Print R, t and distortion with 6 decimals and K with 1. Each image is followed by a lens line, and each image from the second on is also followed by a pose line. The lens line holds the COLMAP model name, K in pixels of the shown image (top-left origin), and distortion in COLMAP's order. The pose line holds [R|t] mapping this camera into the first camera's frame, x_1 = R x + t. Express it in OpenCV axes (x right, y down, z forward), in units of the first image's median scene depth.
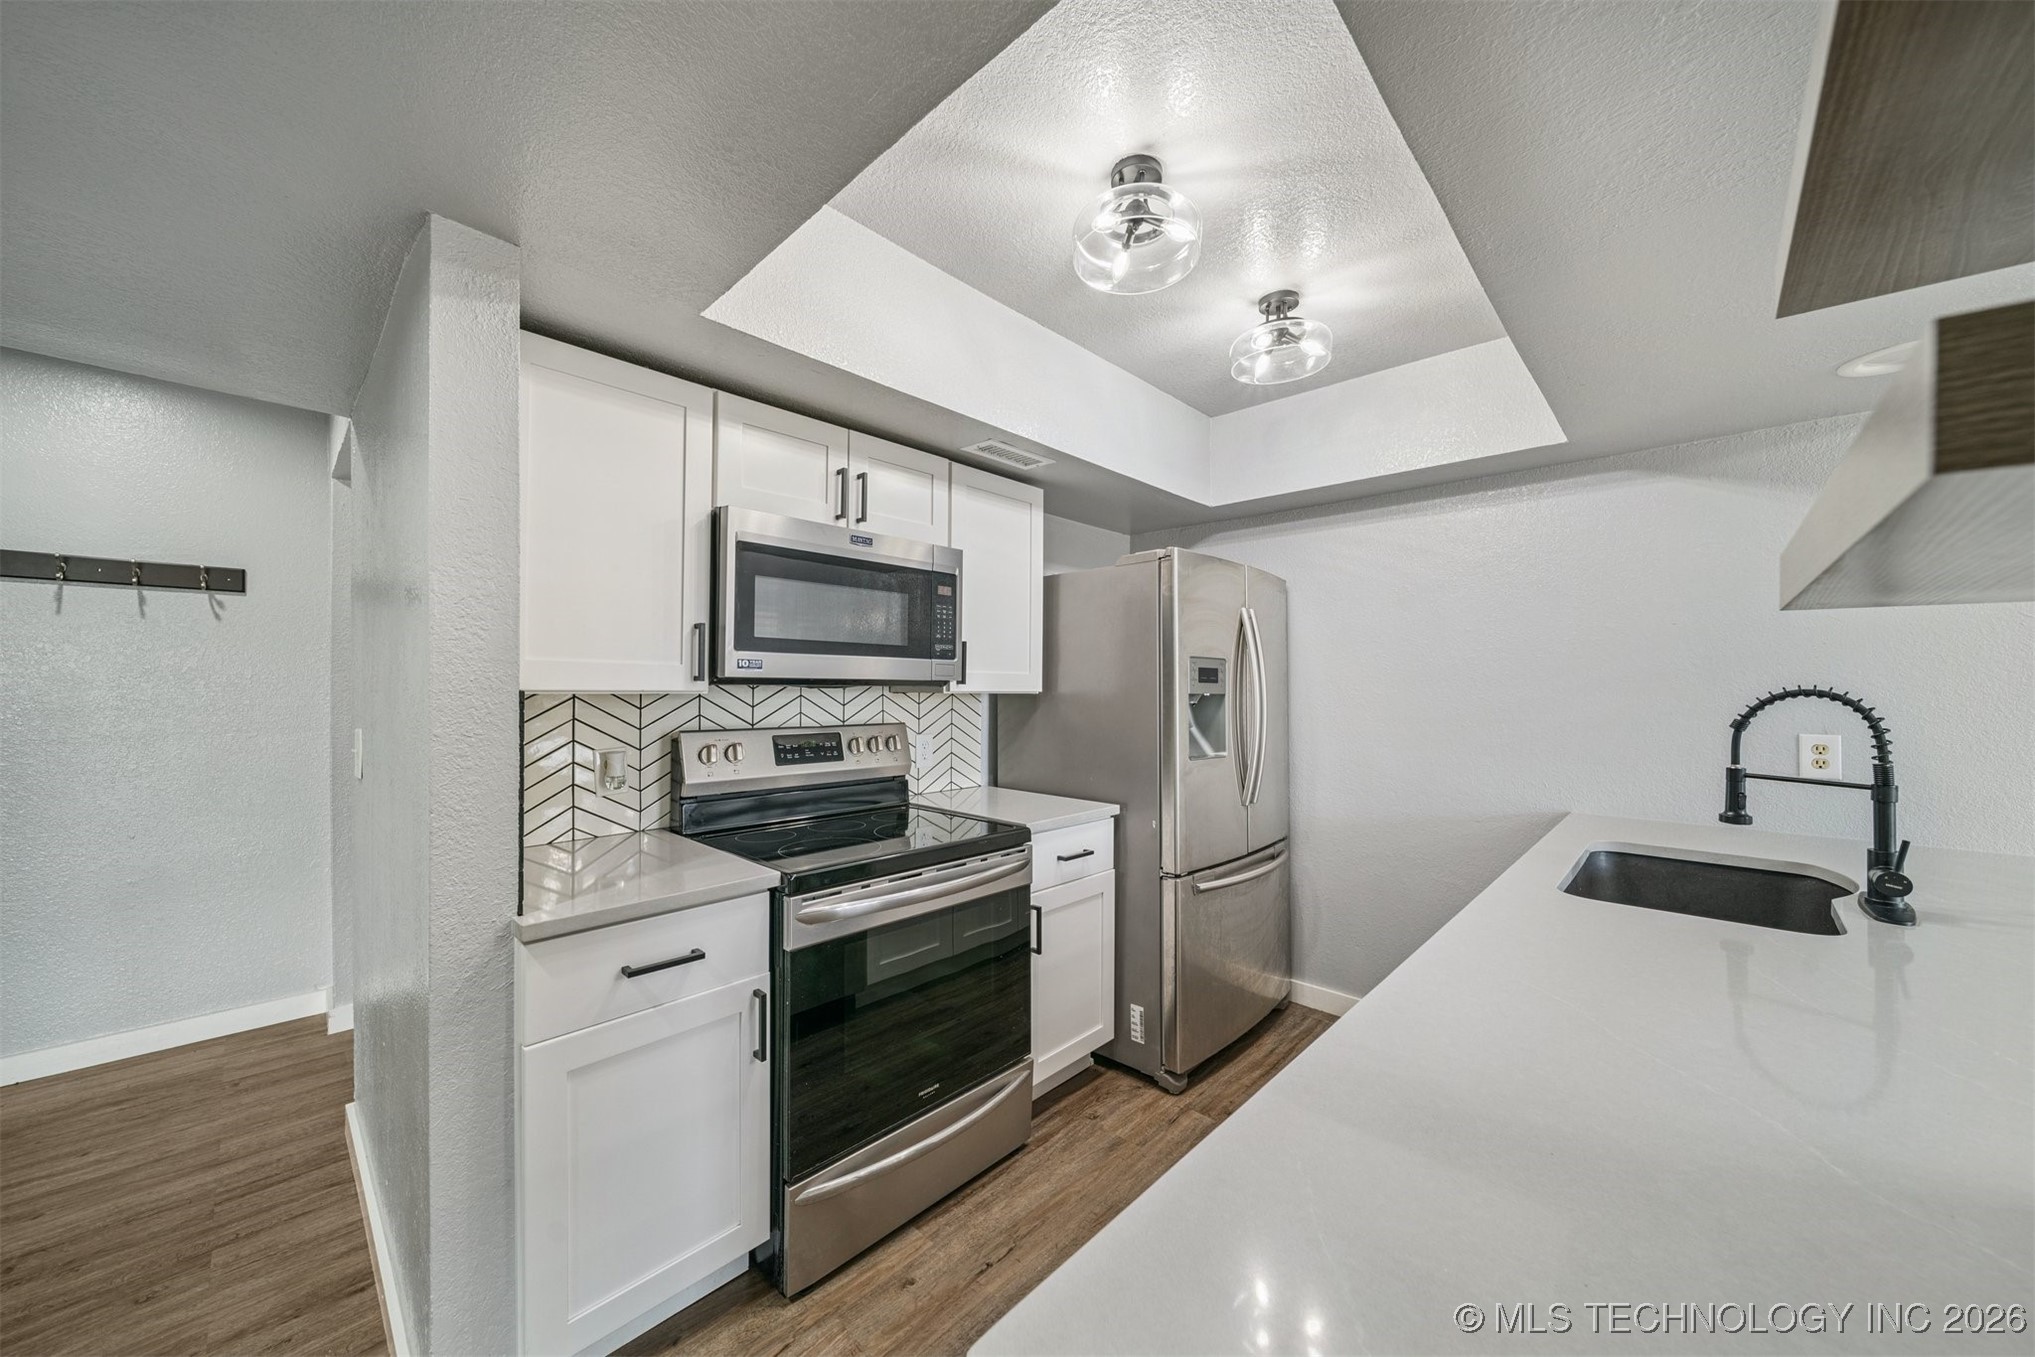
lens RADIAL K [[721.3, 0, 1012.7], [0, 721.3, 689.7], [0, 0, 1]] dist [0.005916, -0.001713]
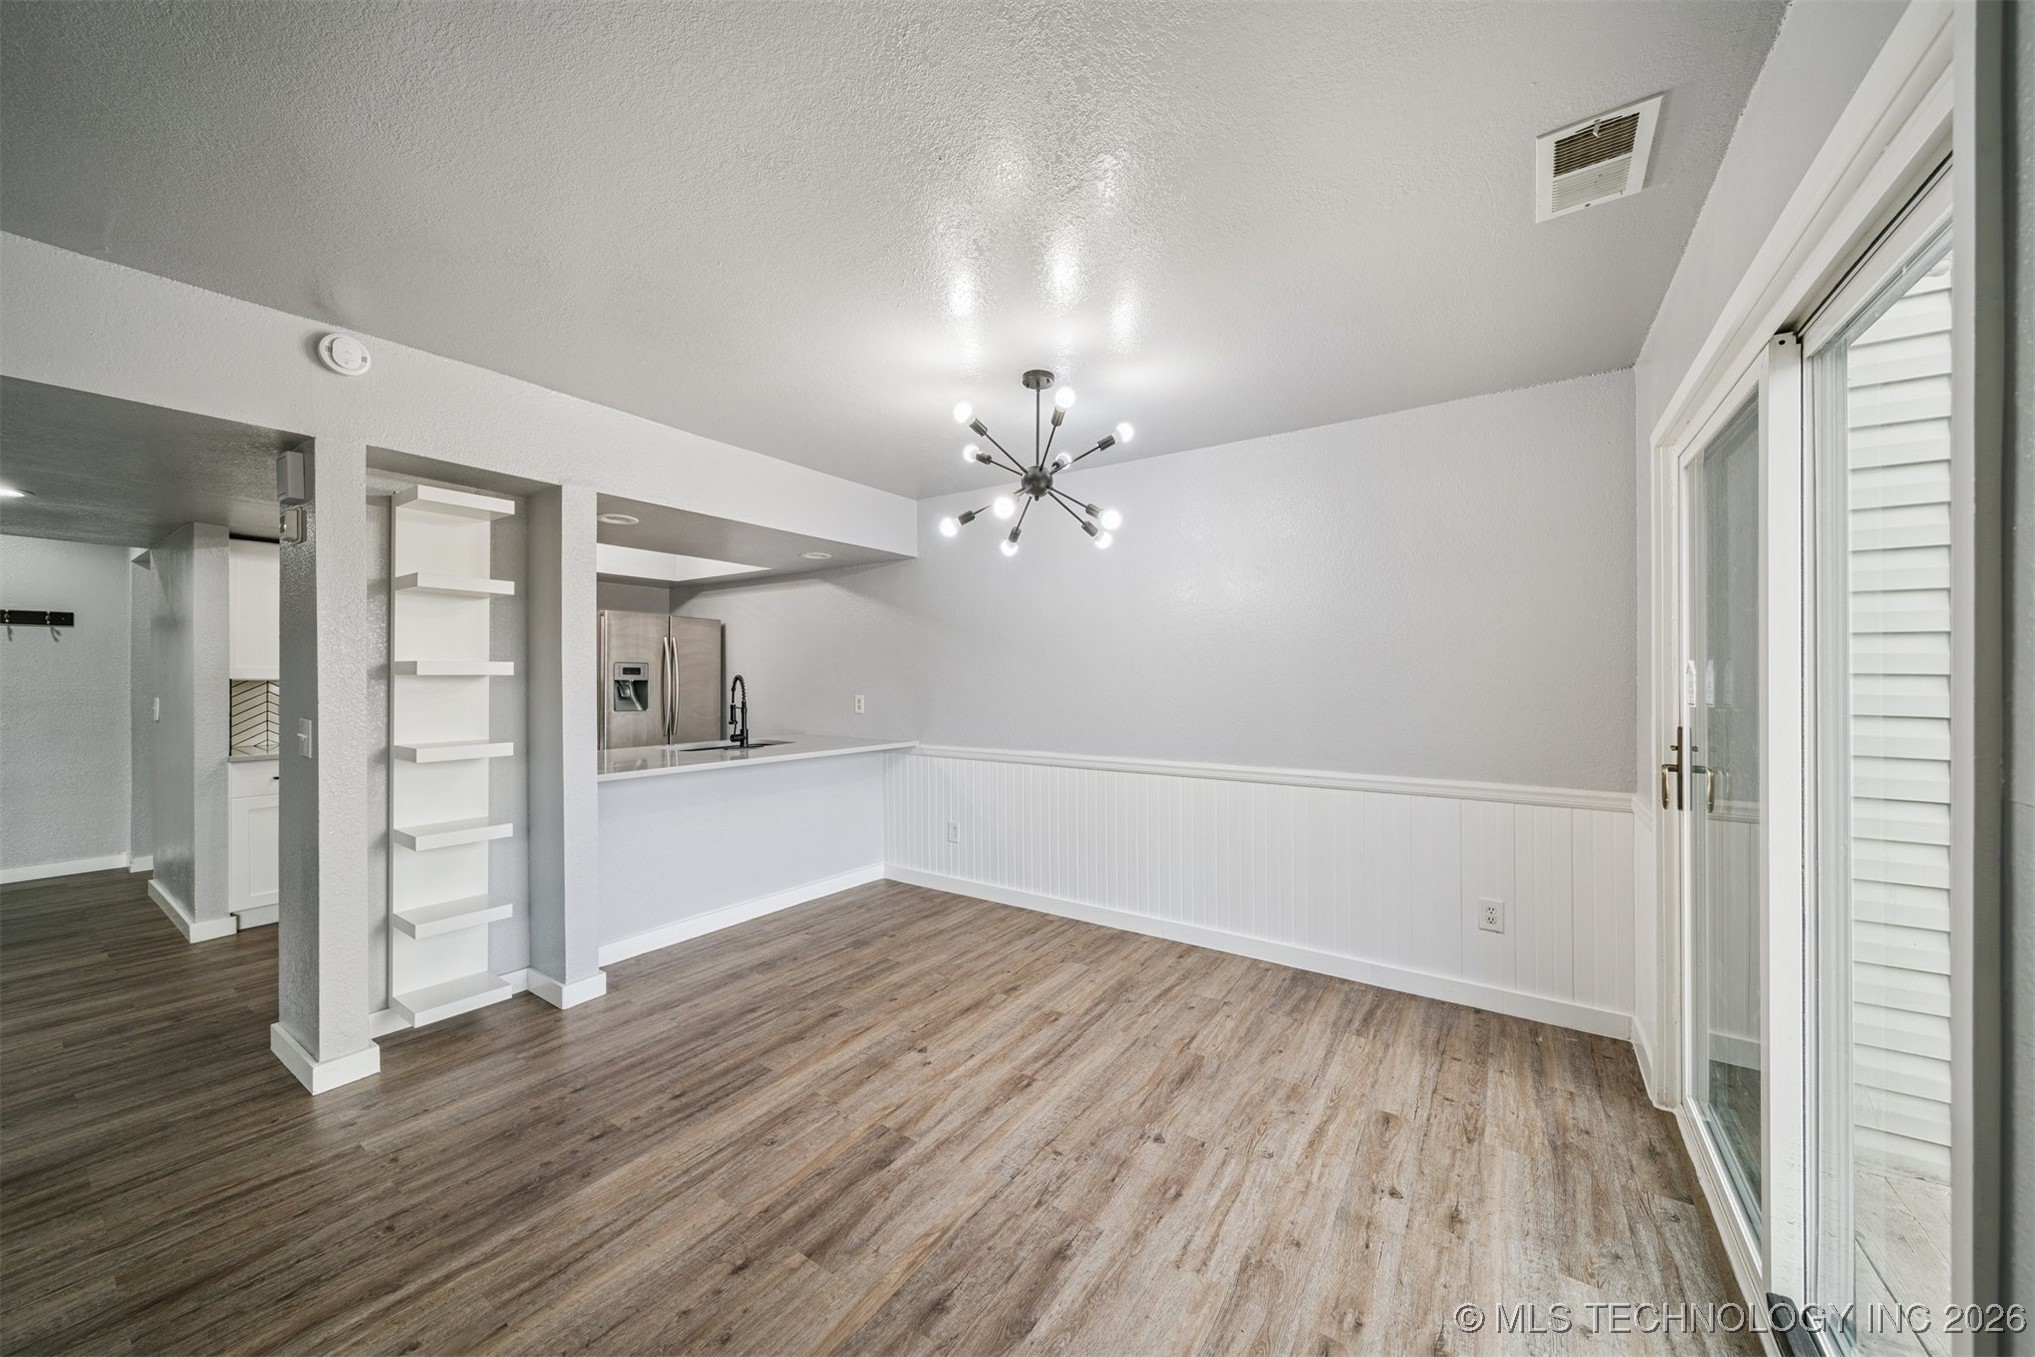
lens RADIAL K [[721.3, 0, 1004.0], [0, 721.3, 676.8], [0, 0, 1]] dist [0.005916, -0.001713]
pose [[0.987447, -0.005164, 0.157869, 1.189053], [0.005360, 0.999985, -0.000817, 0.005081], [-0.157862, 0.001653, 0.987460, -1.457931]]
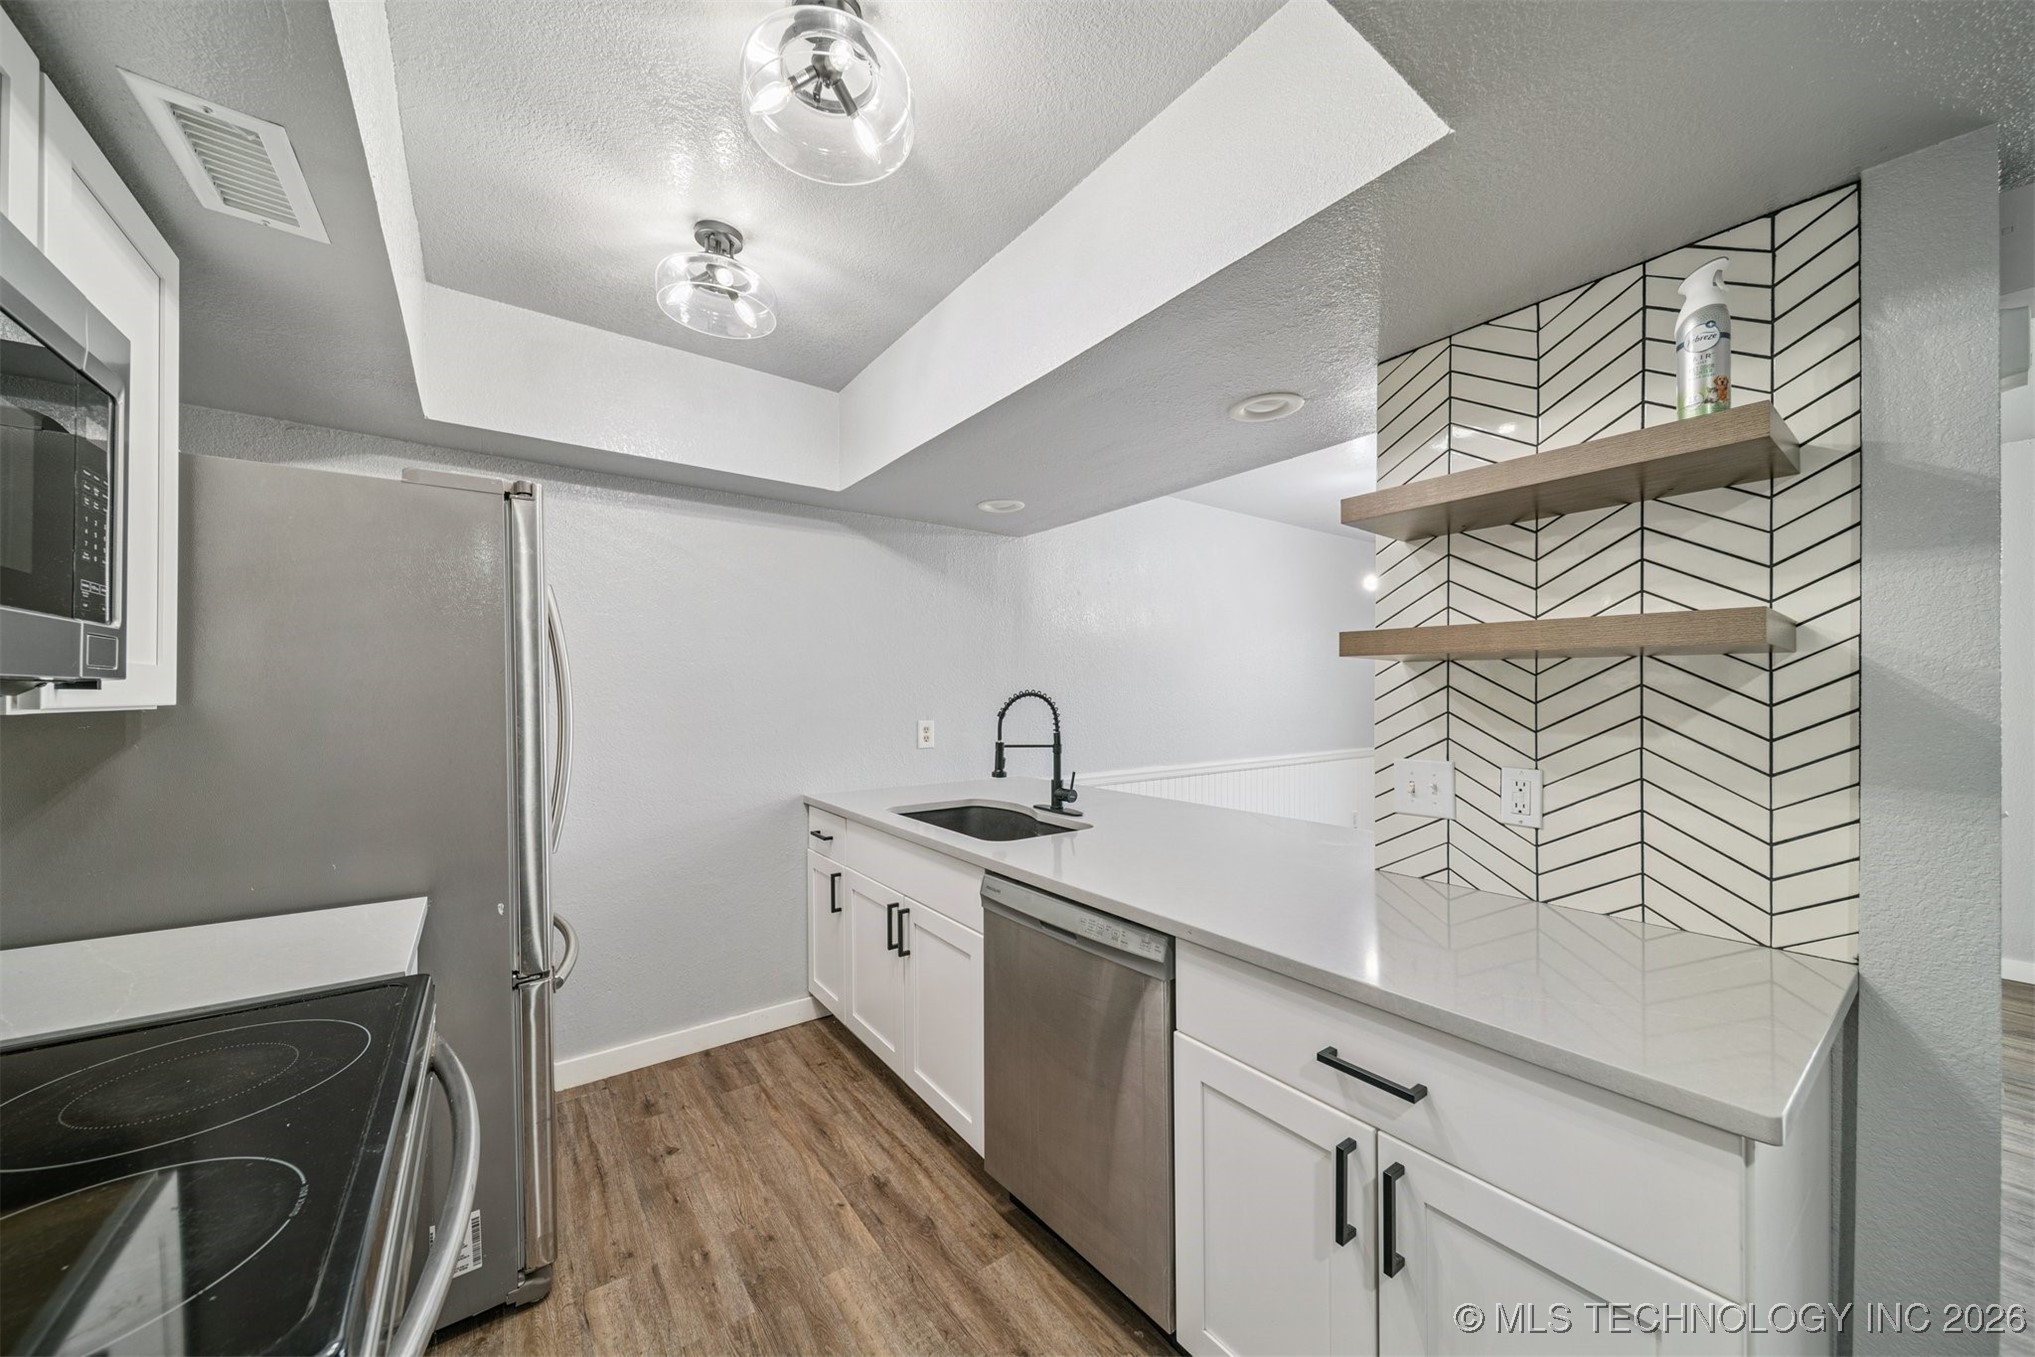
lens RADIAL K [[721.3, 0, 1028.8], [0, 721.3, 693.4], [0, 0, 1]] dist [0.005916, -0.001713]
pose [[0.178140, -0.006052, 0.983987, -0.402297], [0.005879, 0.999970, 0.005086, -0.004362], [-0.983988, 0.004879, 0.178170, 0.491707]]
